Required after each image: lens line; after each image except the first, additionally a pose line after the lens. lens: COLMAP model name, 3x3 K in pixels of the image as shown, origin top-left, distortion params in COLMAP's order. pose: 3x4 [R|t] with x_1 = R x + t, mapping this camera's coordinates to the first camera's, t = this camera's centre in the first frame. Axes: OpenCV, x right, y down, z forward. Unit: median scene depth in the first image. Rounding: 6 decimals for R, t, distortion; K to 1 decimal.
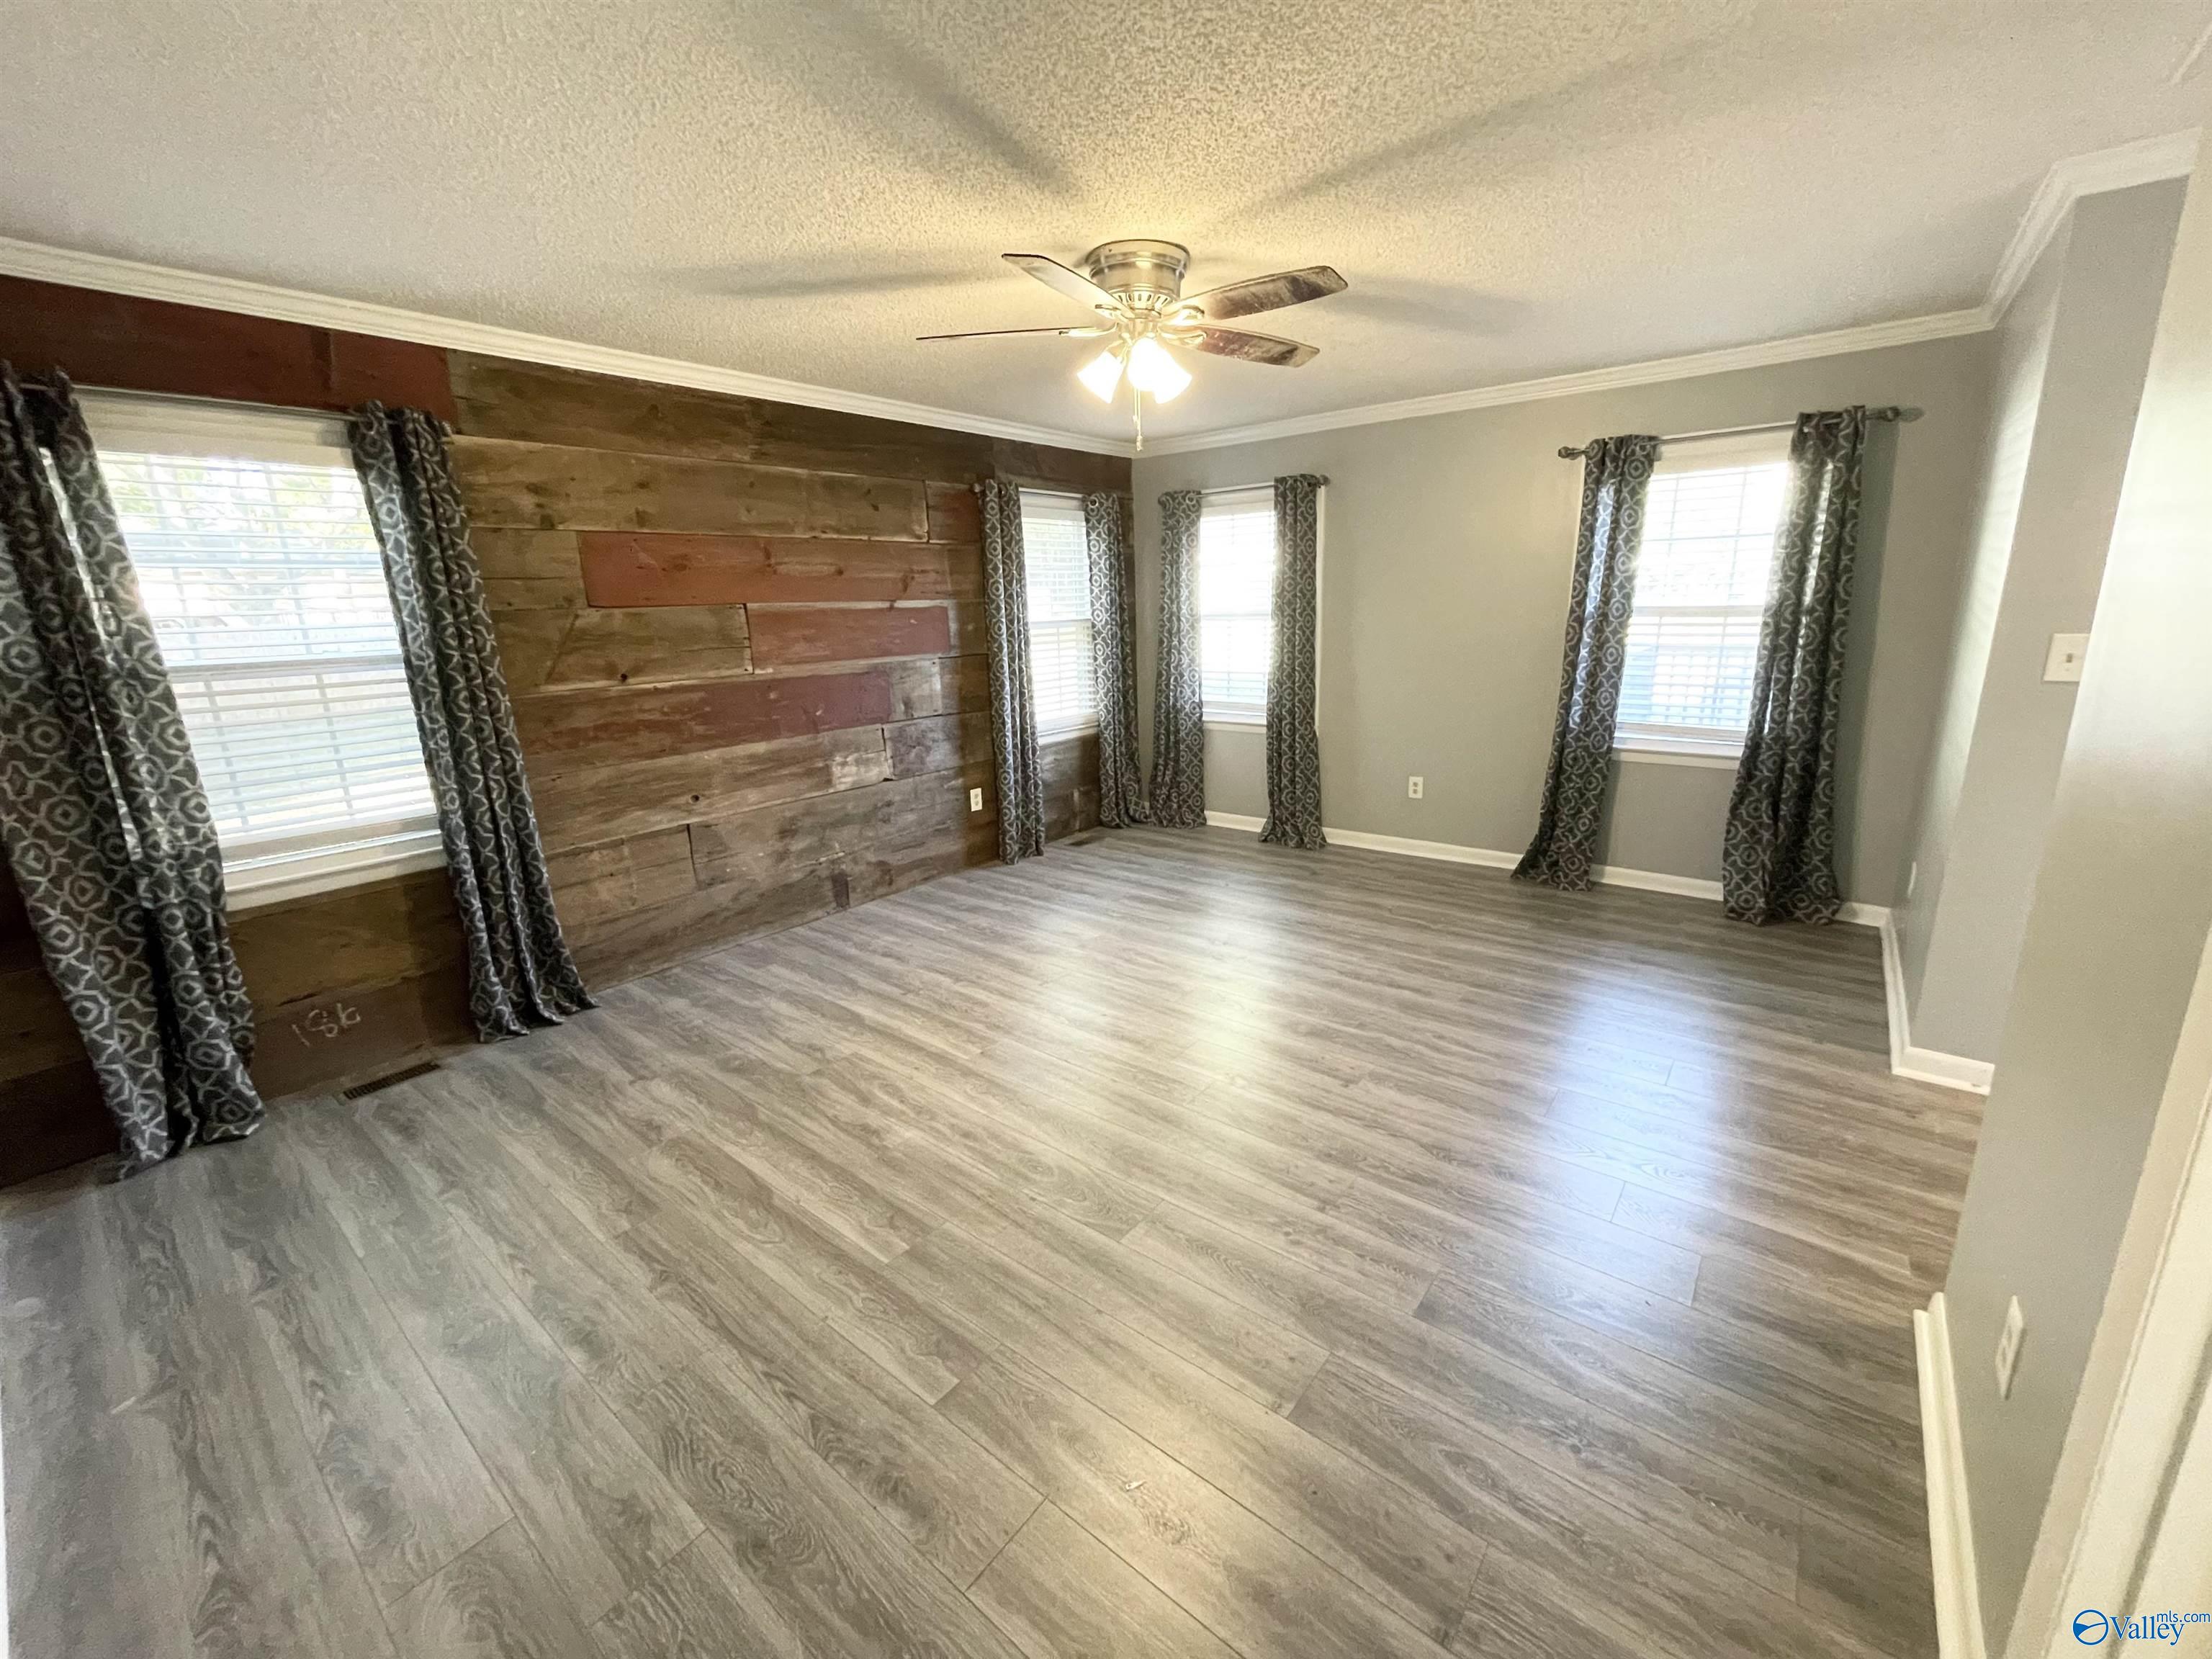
lens RADIAL K [[892.4, 0, 1101.6], [0, 892.4, 820.3], [0, 0, 1]] dist [0.000187, -0.000665]
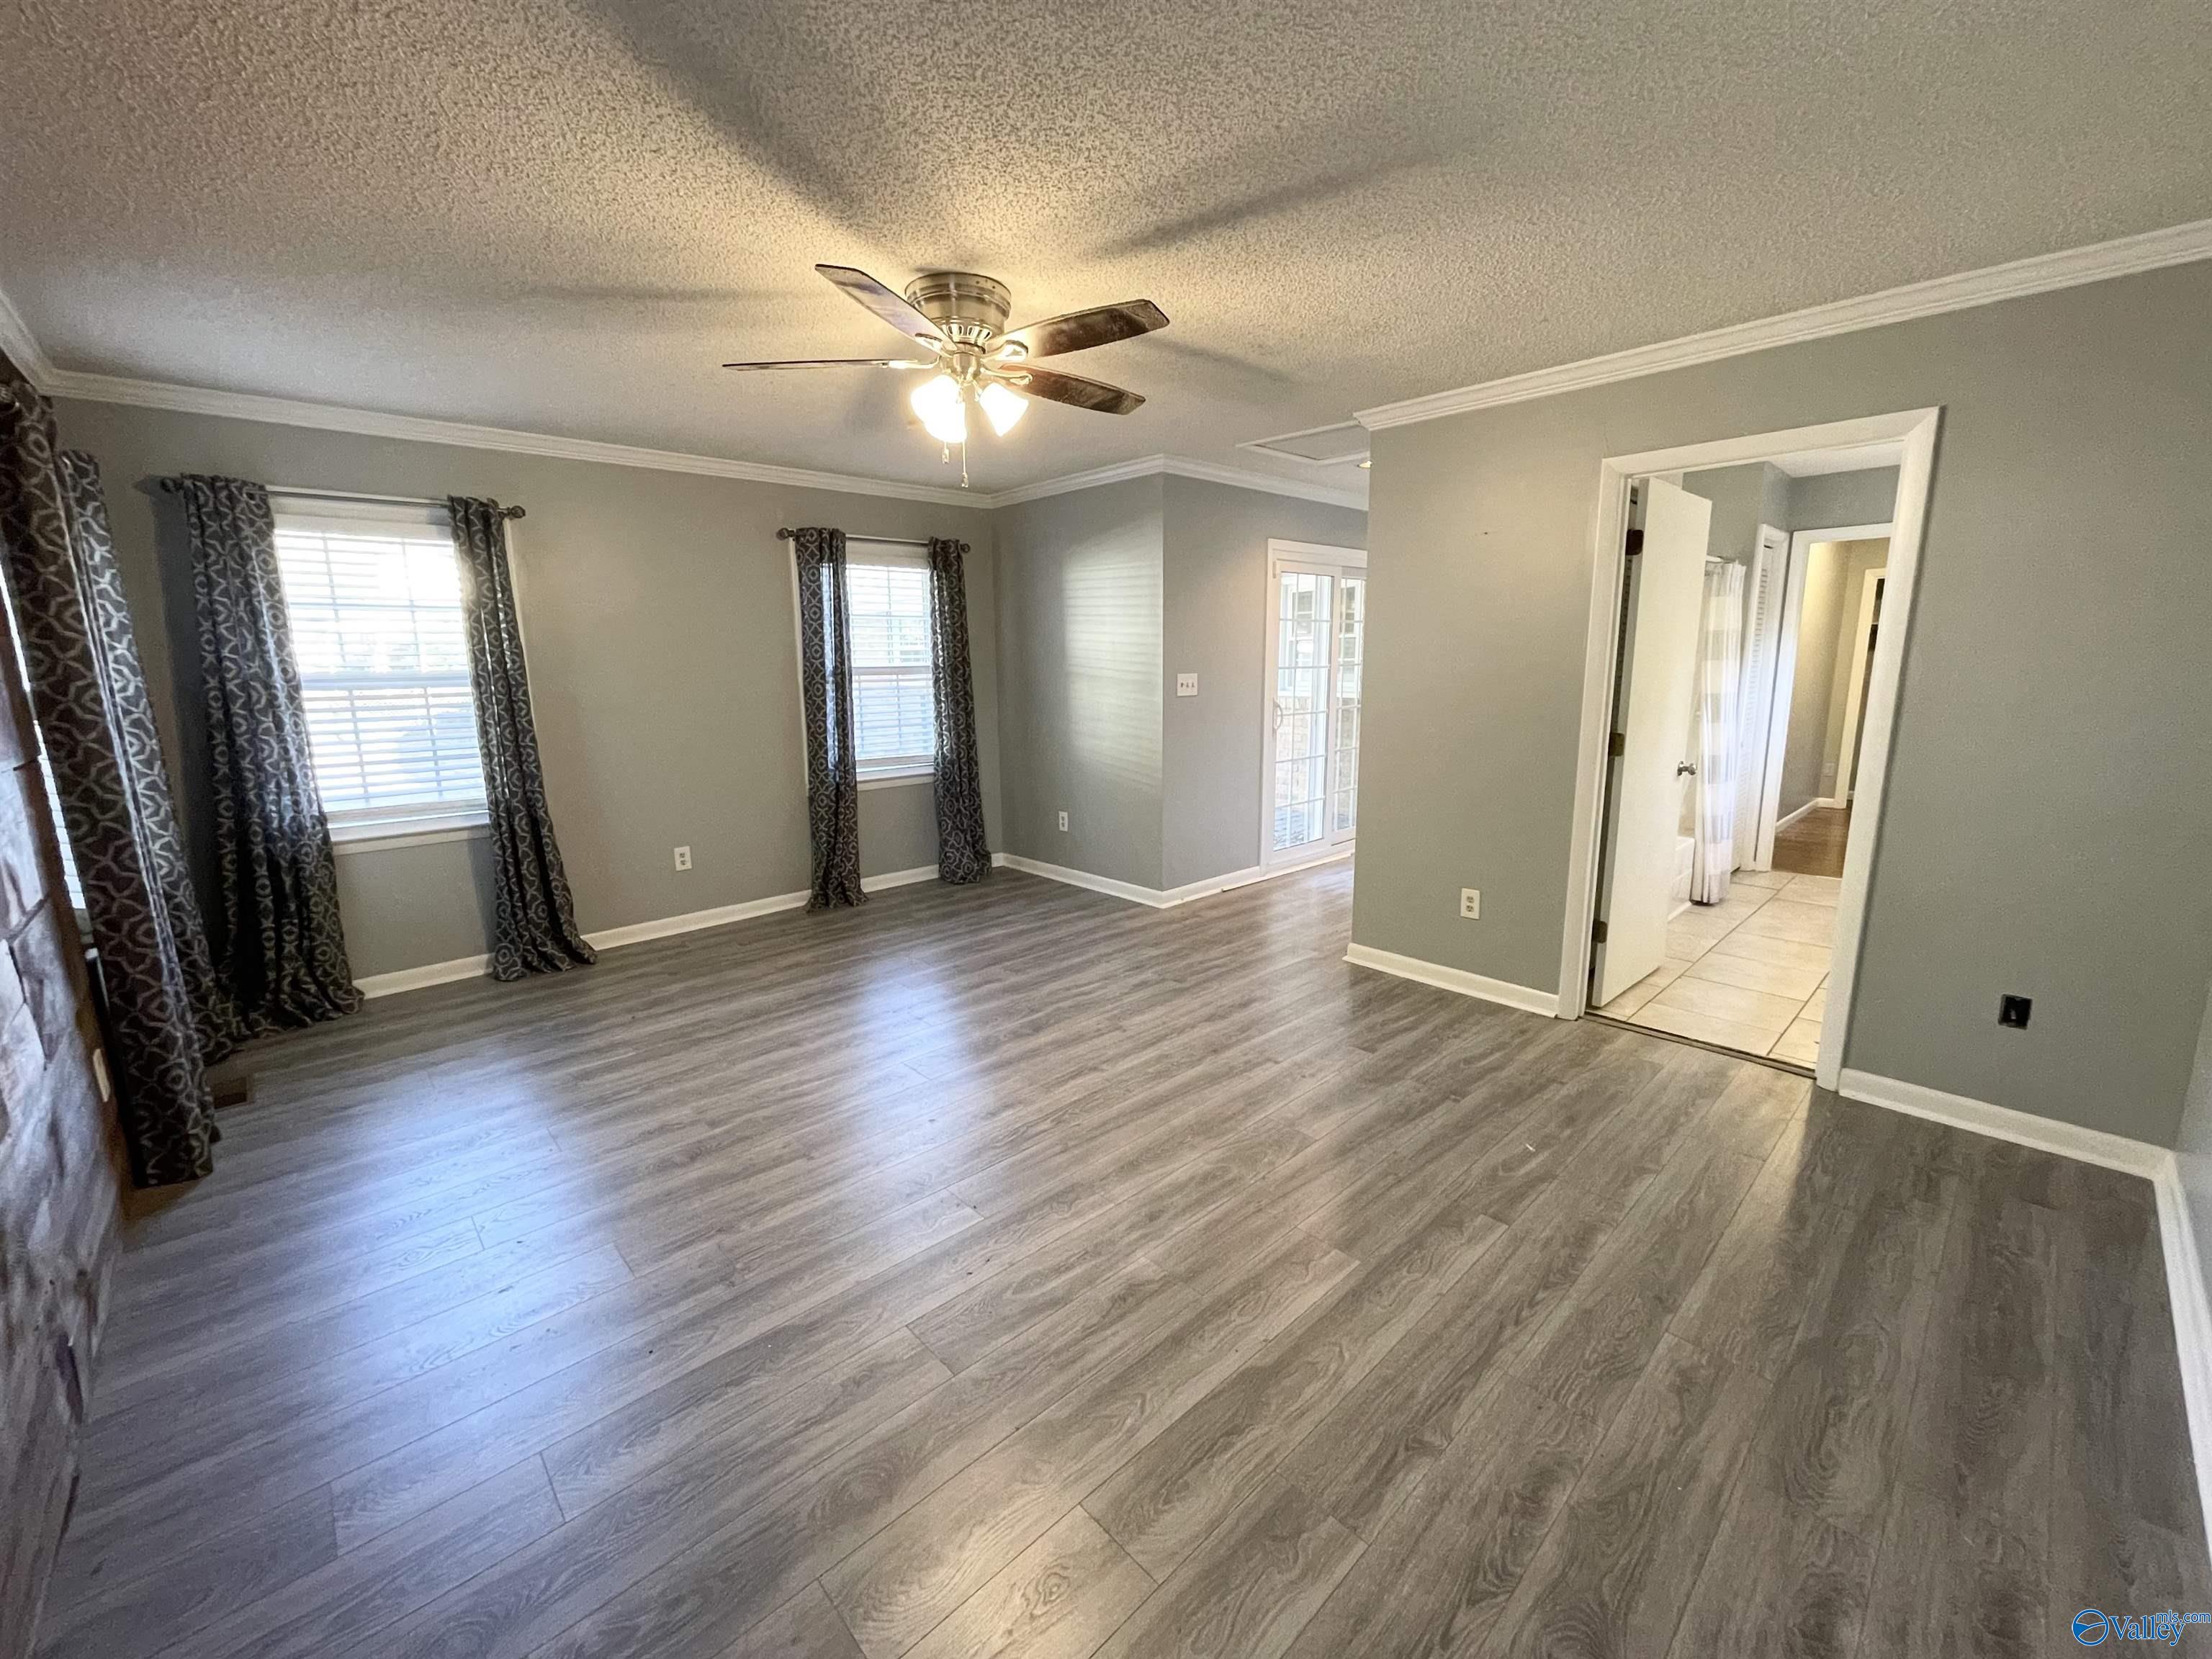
lens RADIAL K [[892.4, 0, 1099.6], [0, 892.4, 826.7], [0, 0, 1]] dist [0.000187, -0.000665]
pose [[0.138721, -0.161208, 0.977123, -0.550594], [0.244421, 0.961713, 0.123965, -0.085988], [-0.959695, 0.221633, 0.172812, 0.455101]]
